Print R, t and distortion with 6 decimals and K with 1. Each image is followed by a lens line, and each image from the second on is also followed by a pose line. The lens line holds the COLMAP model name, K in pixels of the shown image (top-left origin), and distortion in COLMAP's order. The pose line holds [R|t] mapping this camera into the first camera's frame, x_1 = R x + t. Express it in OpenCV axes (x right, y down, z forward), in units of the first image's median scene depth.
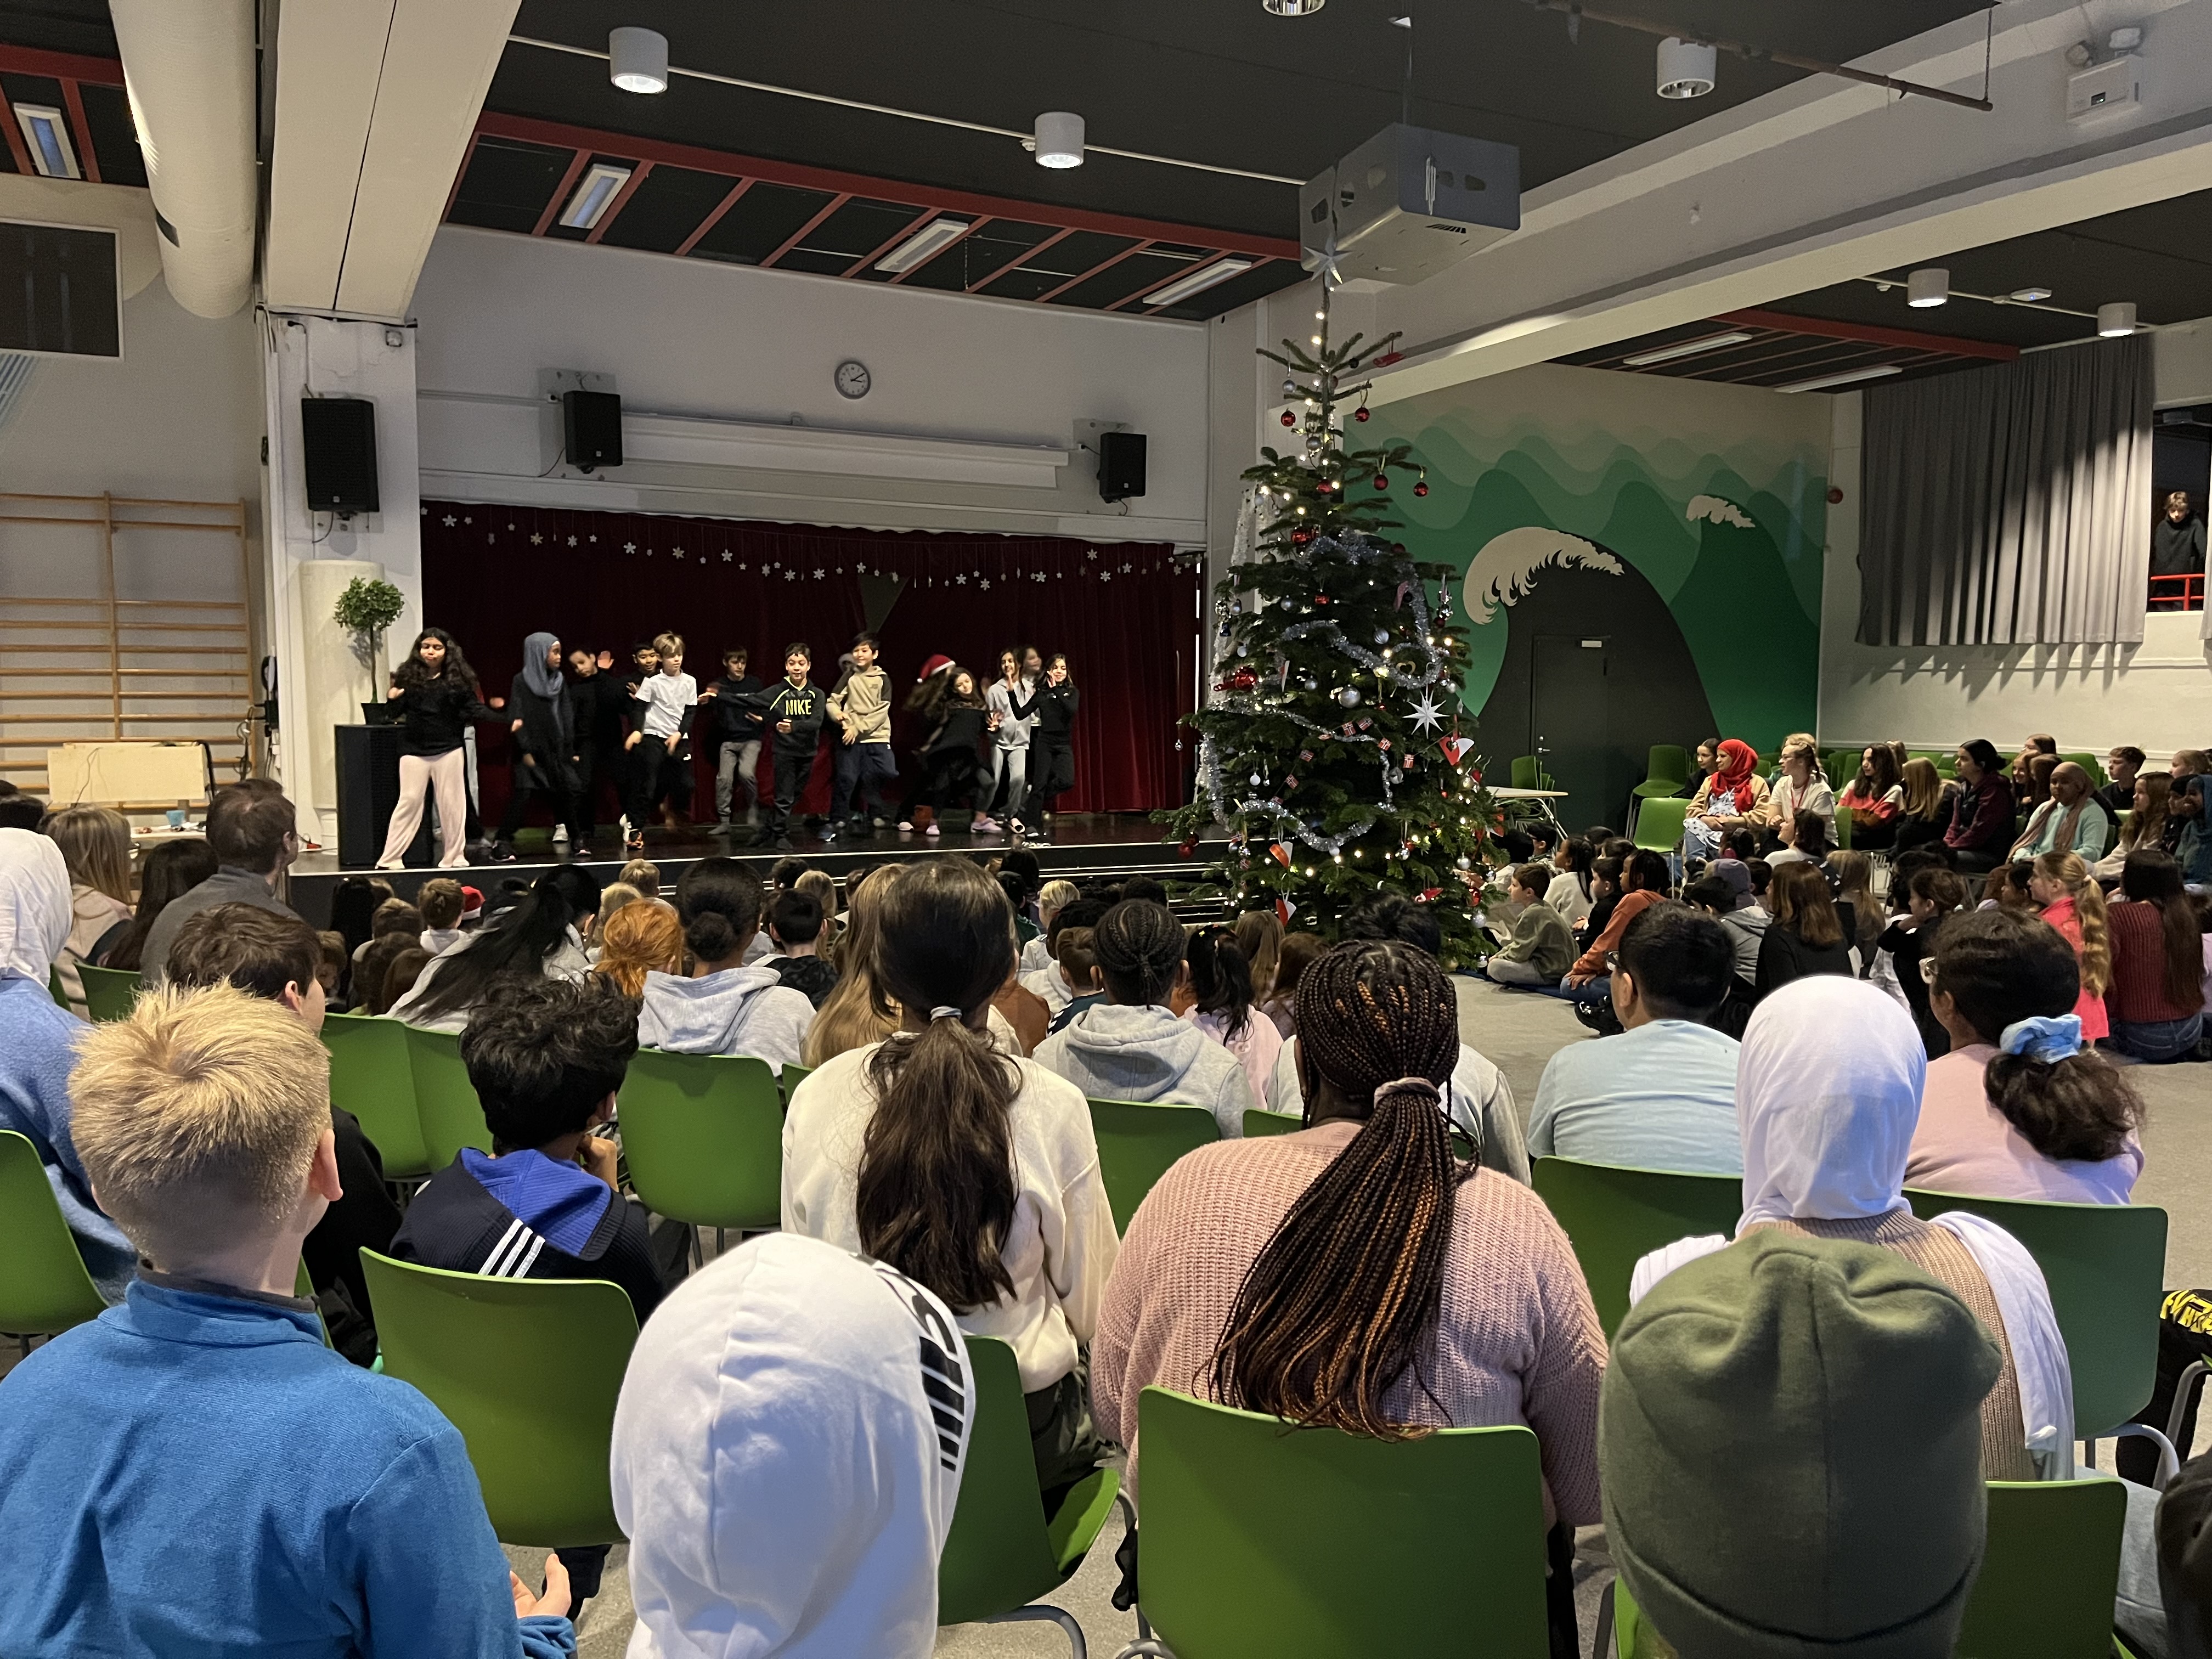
lens RADIAL K [[1643.6, 0, 1108.8], [0, 1643.6, 852.9], [0, 0, 1]] dist [0.029822, -0.006653]
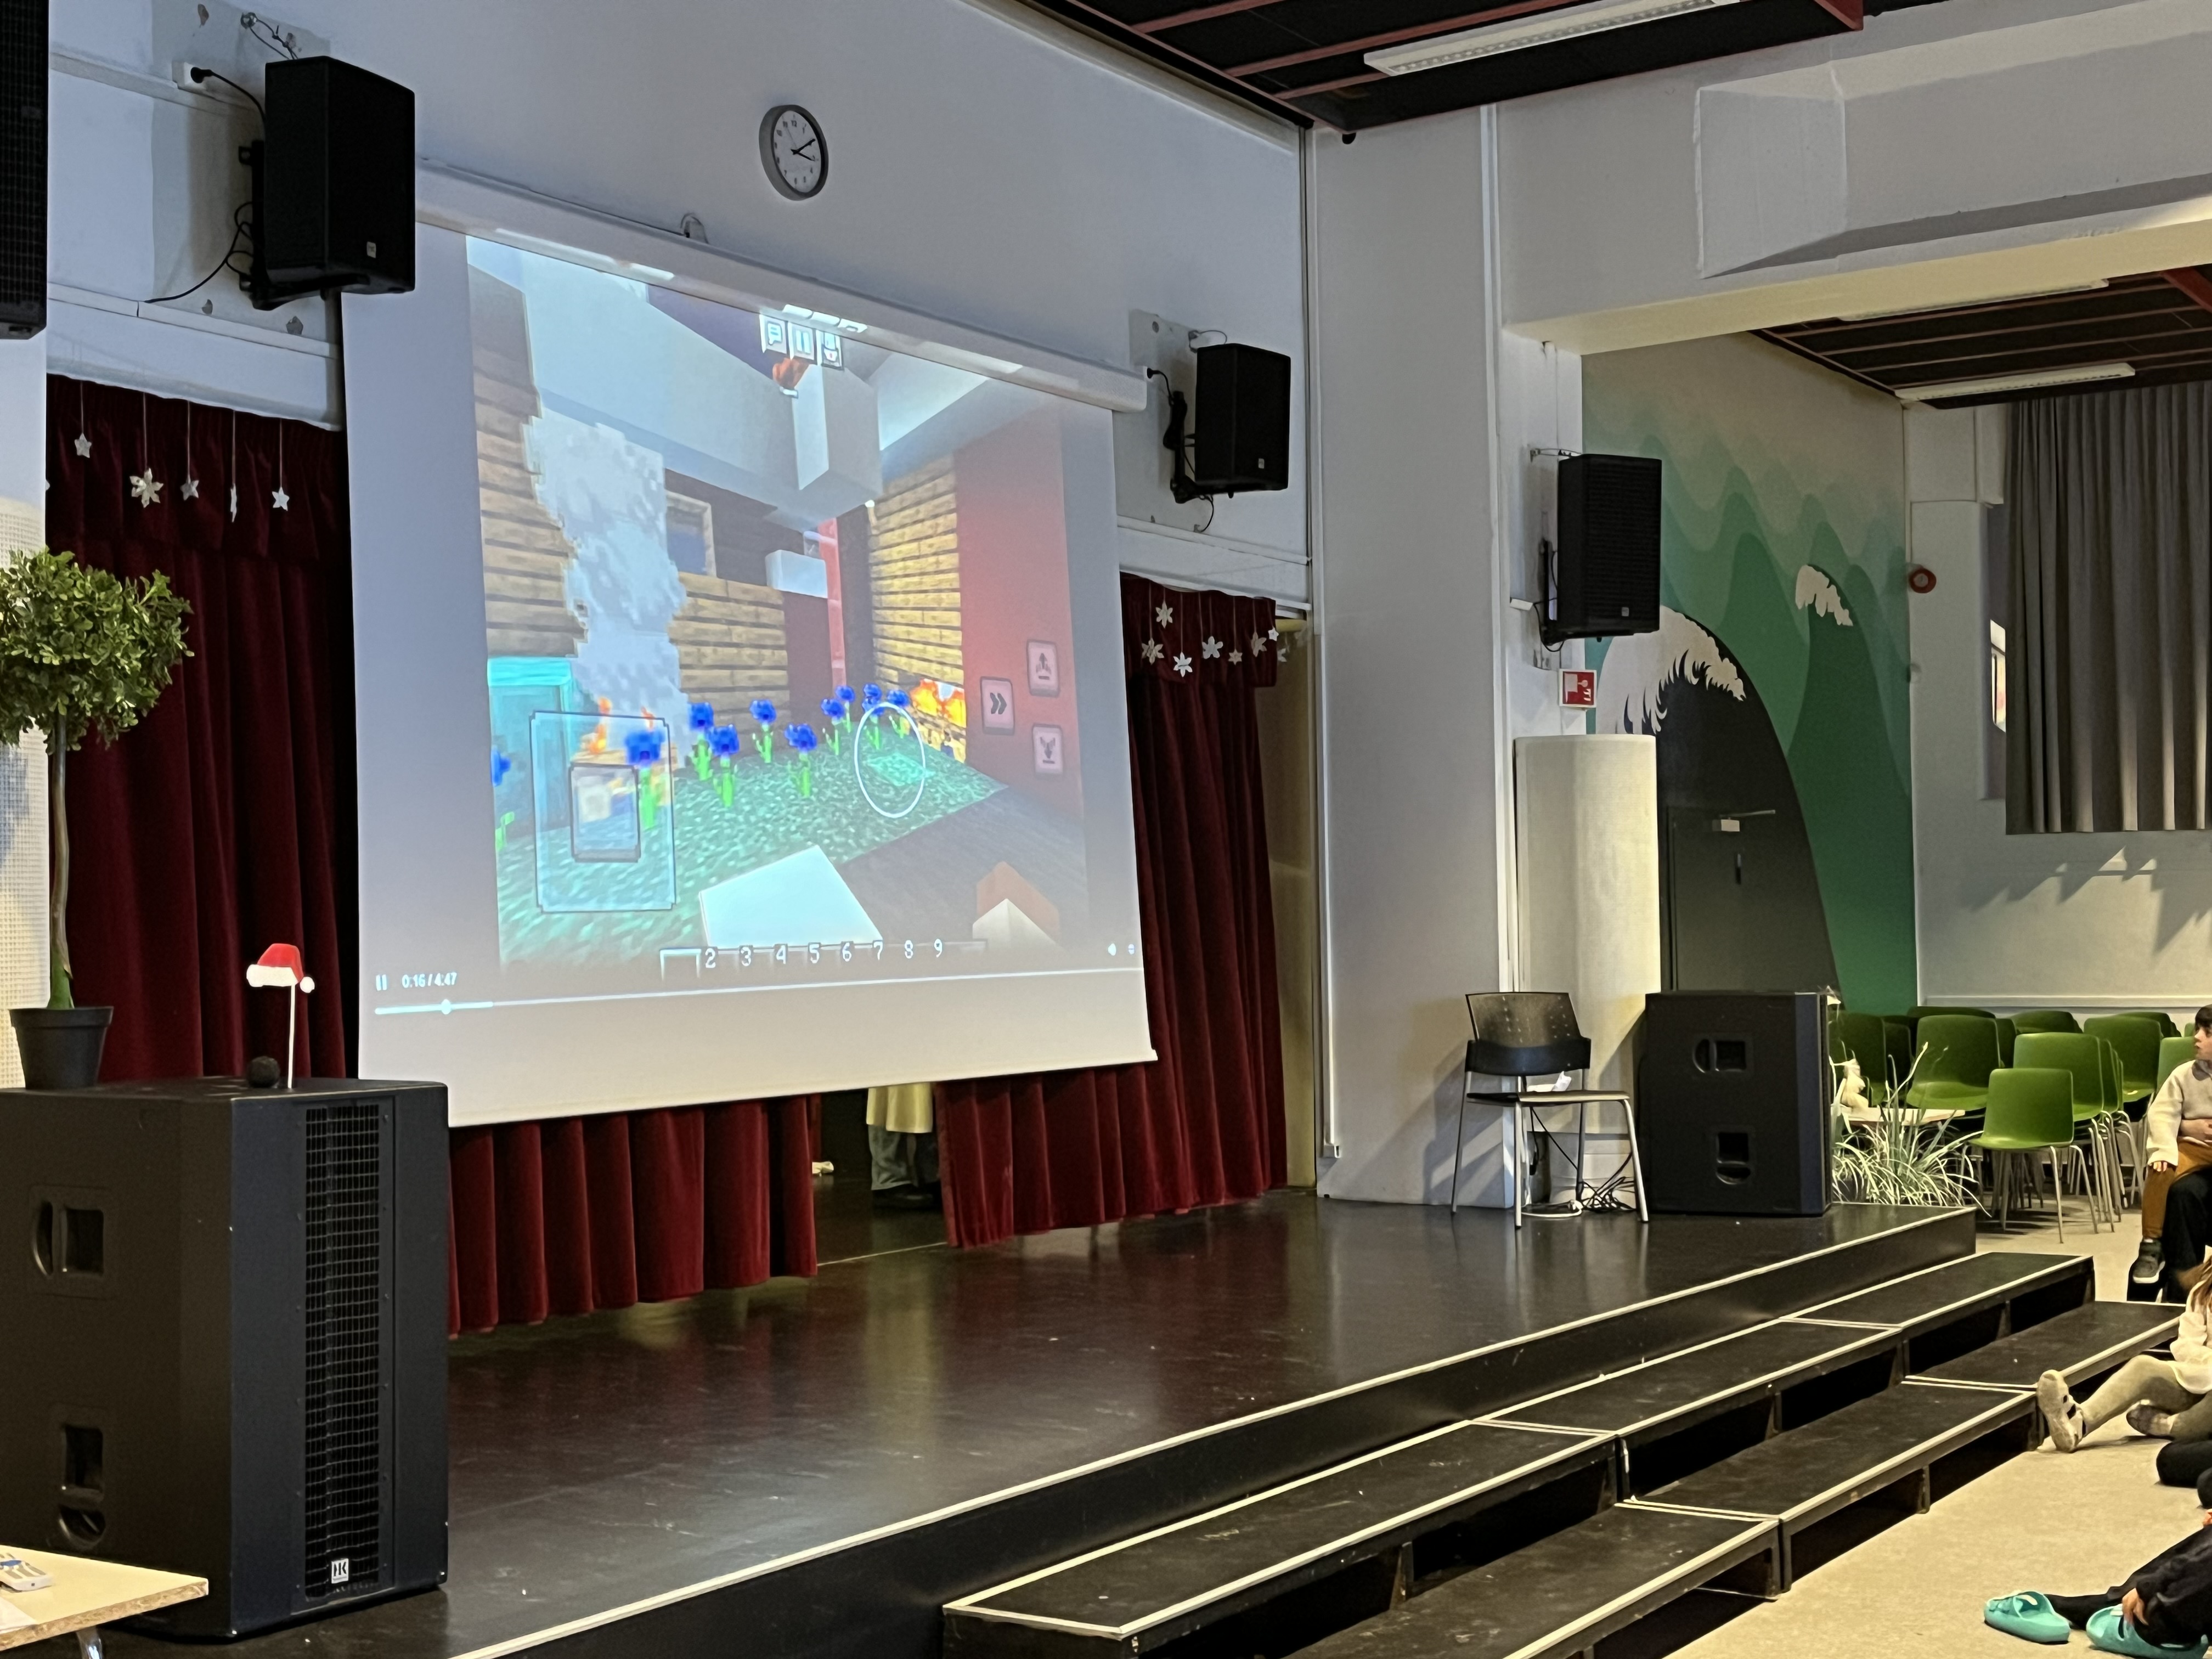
lens RADIAL K [[2759.6, 0, 1099.0], [0, 2759.6, 839.9], [0, 0, 1]] dist [0.051201, 0.000000]
pose [[0.876869, -0.001872, 0.480725, -0.319197], [0.063836, 0.991590, -0.112579, -0.034389], [-0.476472, 0.129404, 0.869614, 0.318817]]
